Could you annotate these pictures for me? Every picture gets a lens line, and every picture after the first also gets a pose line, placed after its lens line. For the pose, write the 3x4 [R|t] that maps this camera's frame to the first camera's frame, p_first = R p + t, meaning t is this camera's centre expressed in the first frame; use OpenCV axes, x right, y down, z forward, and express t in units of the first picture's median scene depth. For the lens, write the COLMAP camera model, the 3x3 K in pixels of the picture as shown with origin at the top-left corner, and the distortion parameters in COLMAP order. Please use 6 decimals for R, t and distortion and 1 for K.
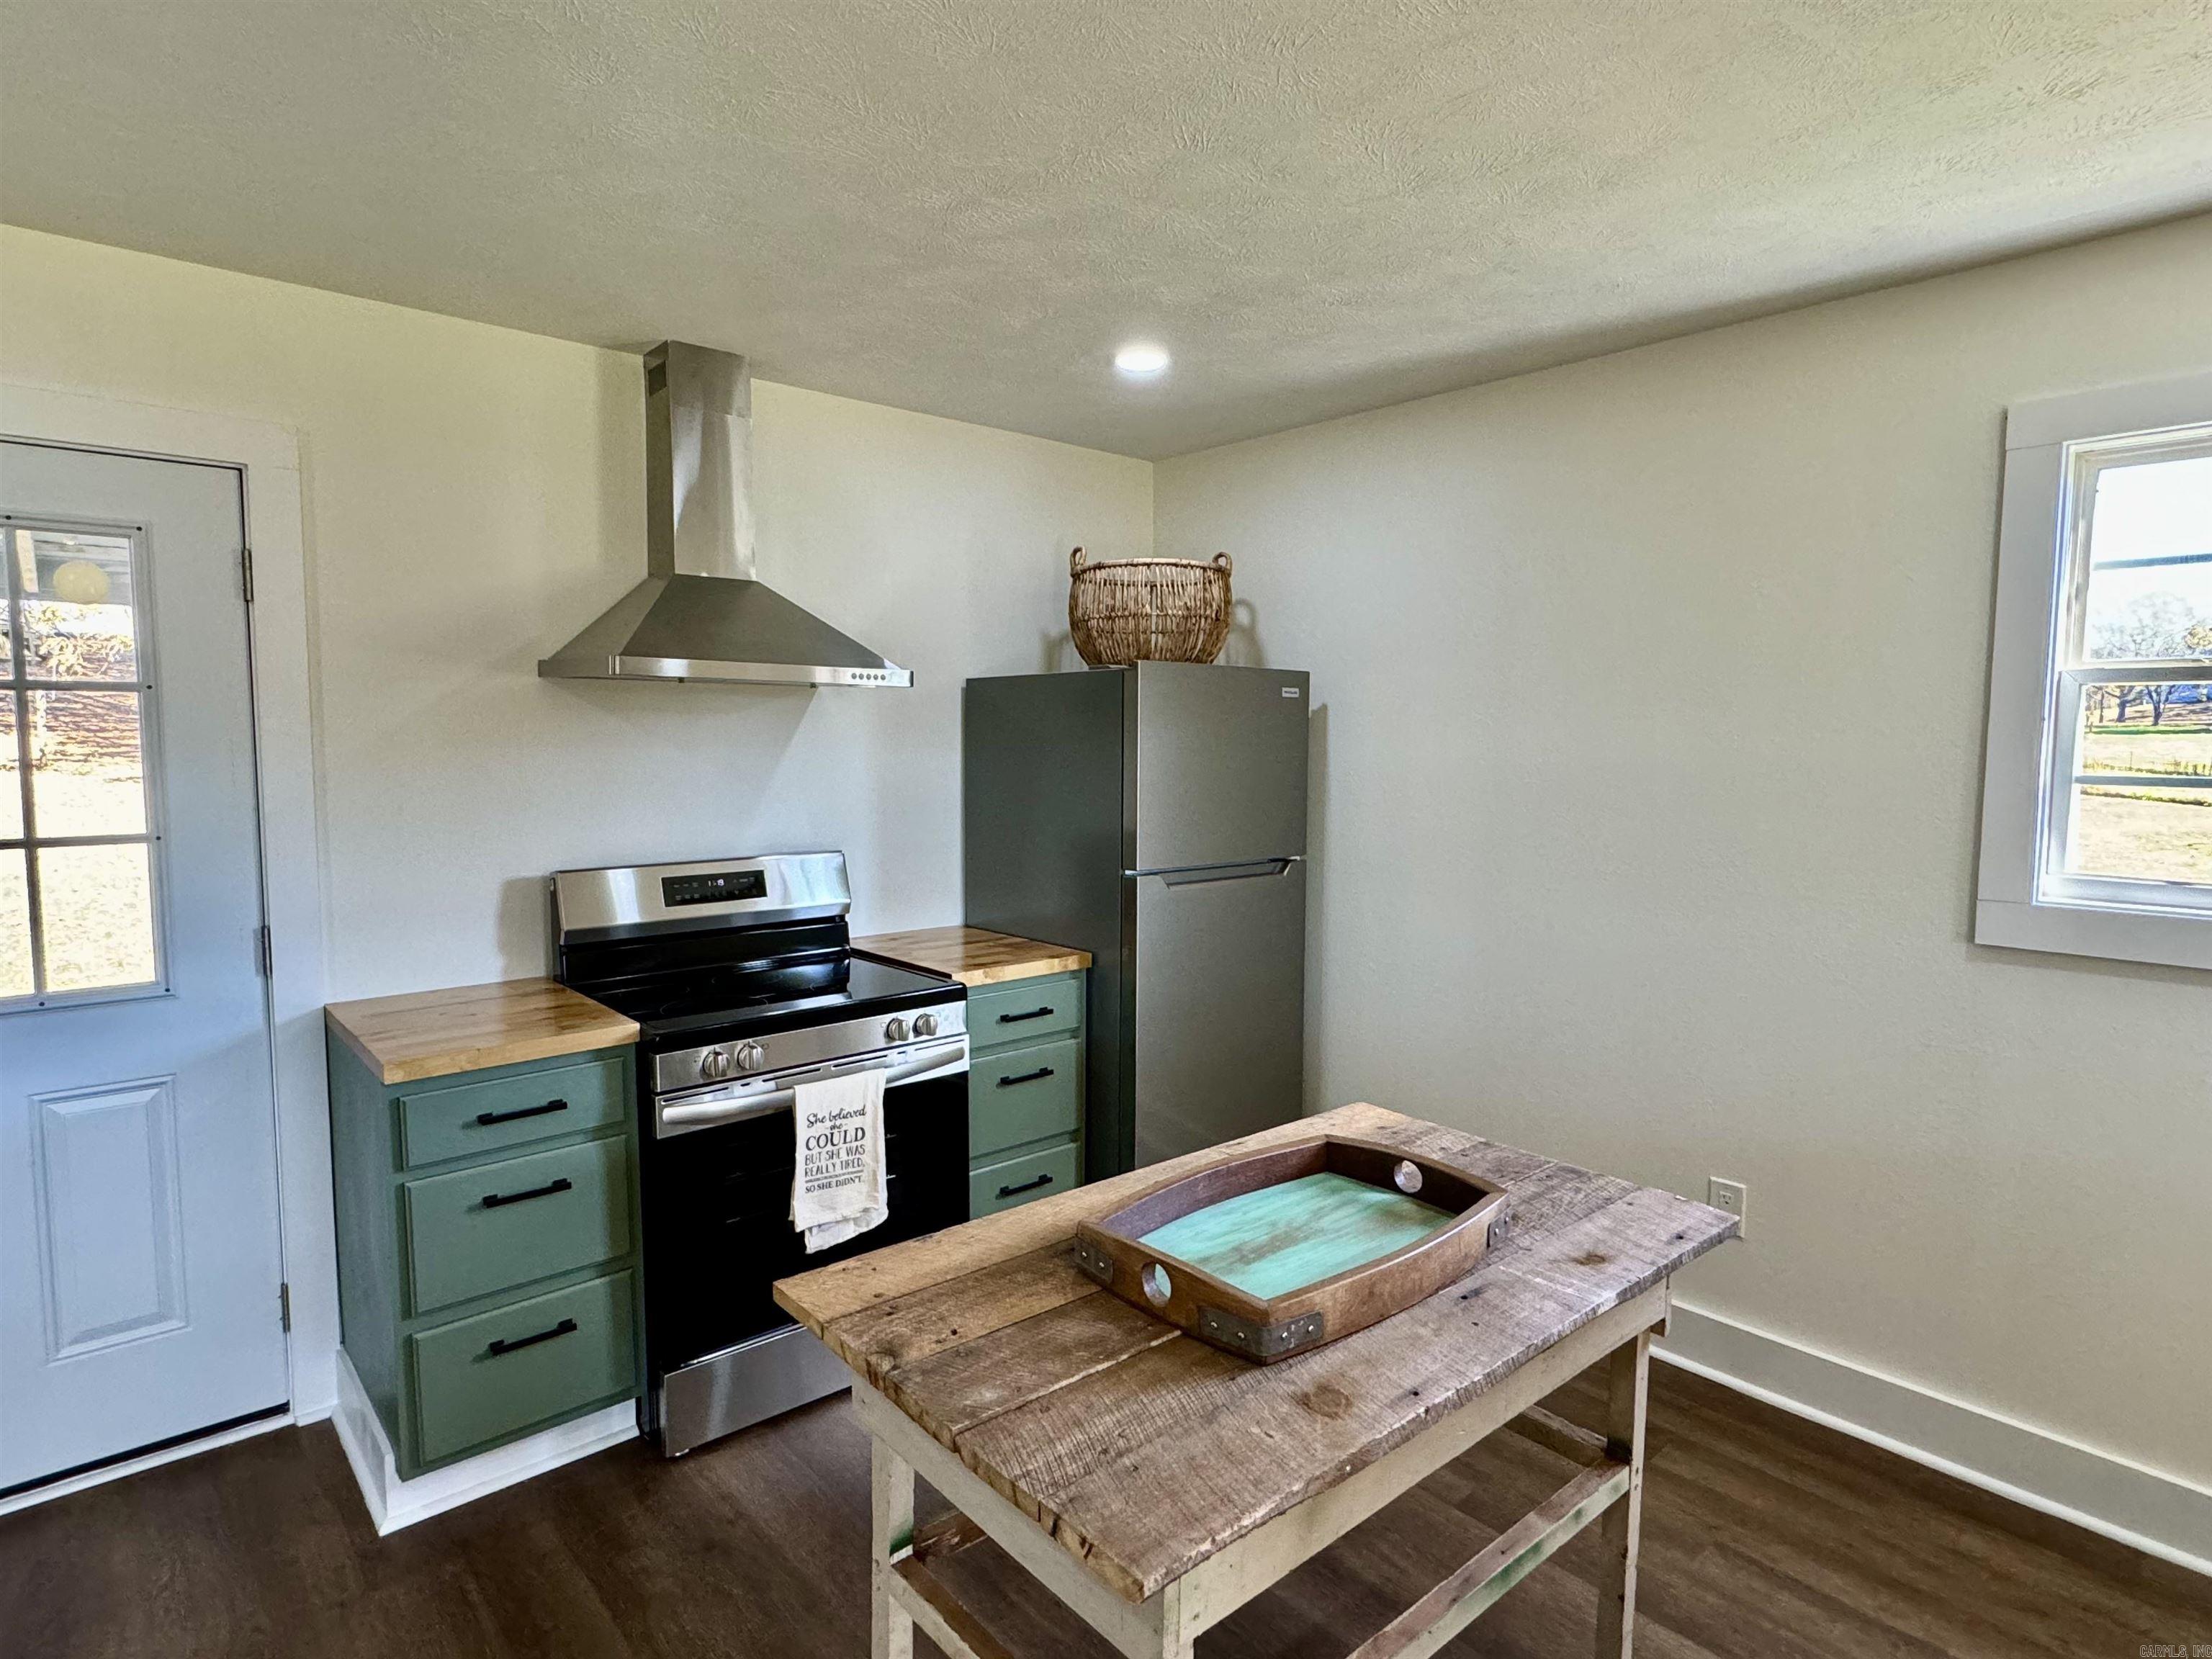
lens RADIAL K [[1208.7, 0, 1106.1], [0, 1208.7, 828.1], [0, 0, 1]] dist [0.001307, -0.000706]
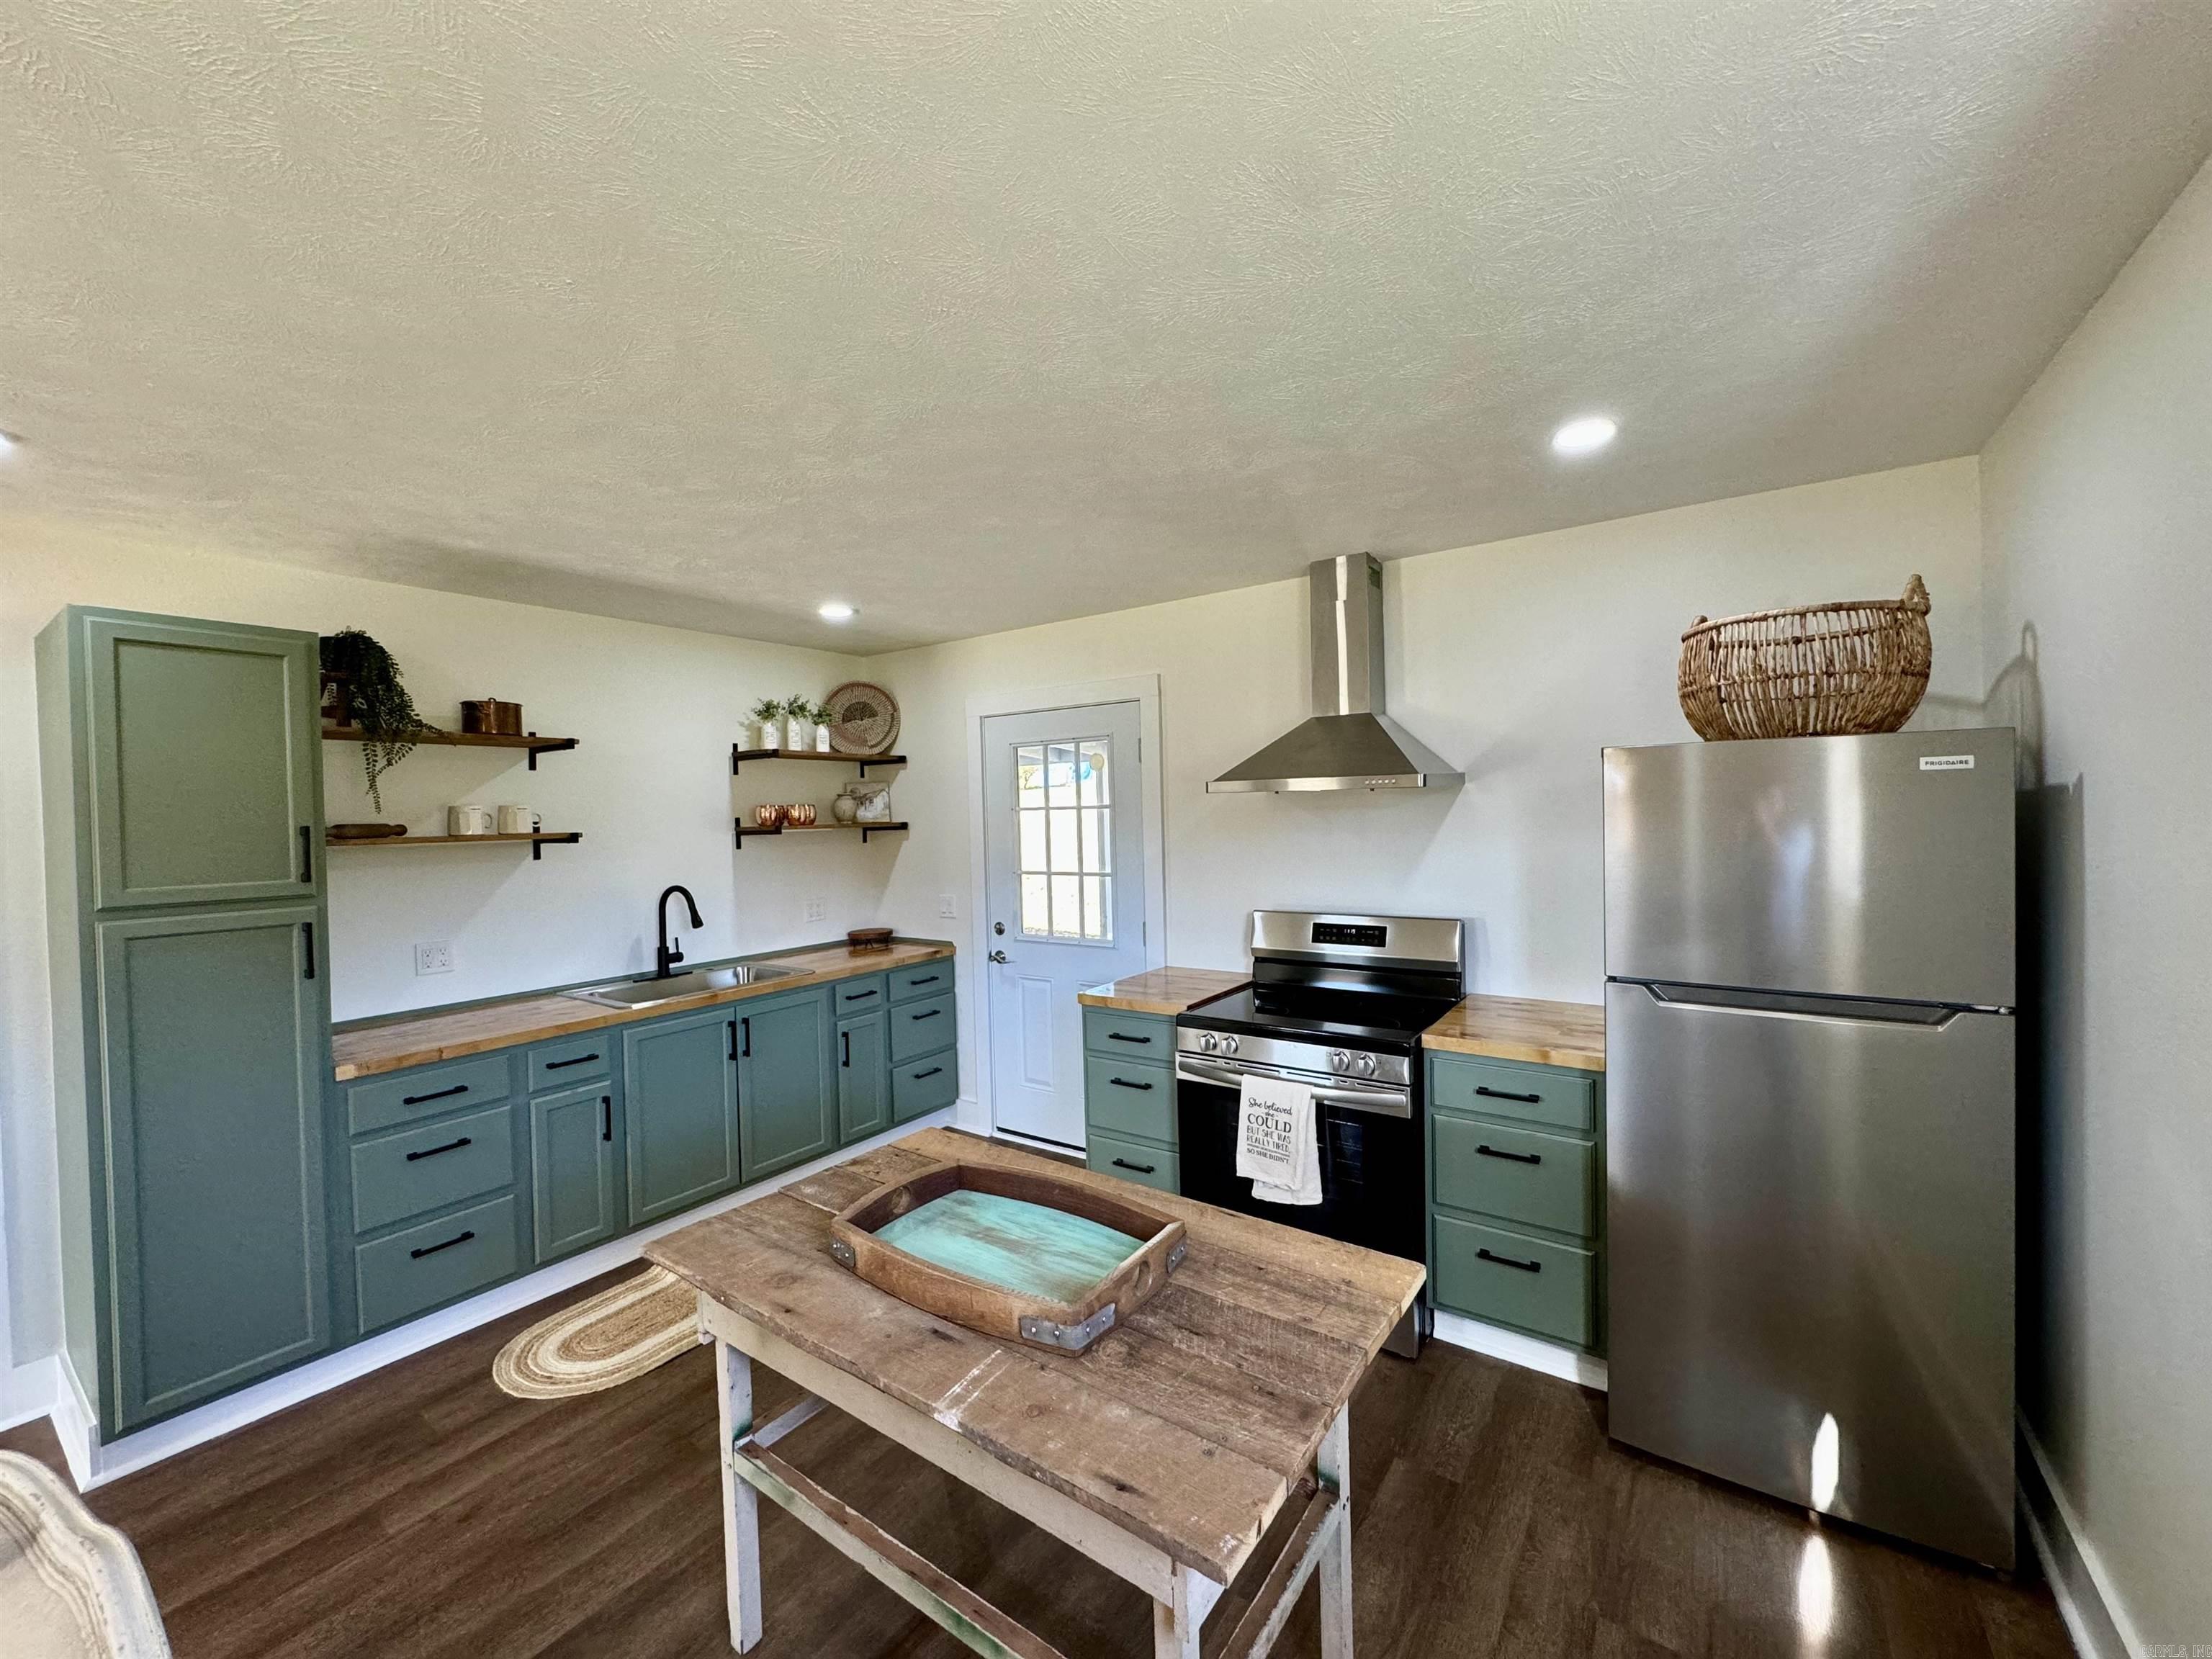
lens RADIAL K [[885.4, 0, 1102.2], [0, 885.4, 830.4], [0, 0, 1]] dist [-0.000426, 0.000269]
pose [[0.229117, 0.011424, -0.973332, 0.720047], [-0.050178, 0.998740, -0.000089, -0.067317], [0.972105, 0.048860, 0.229402, 0.575925]]
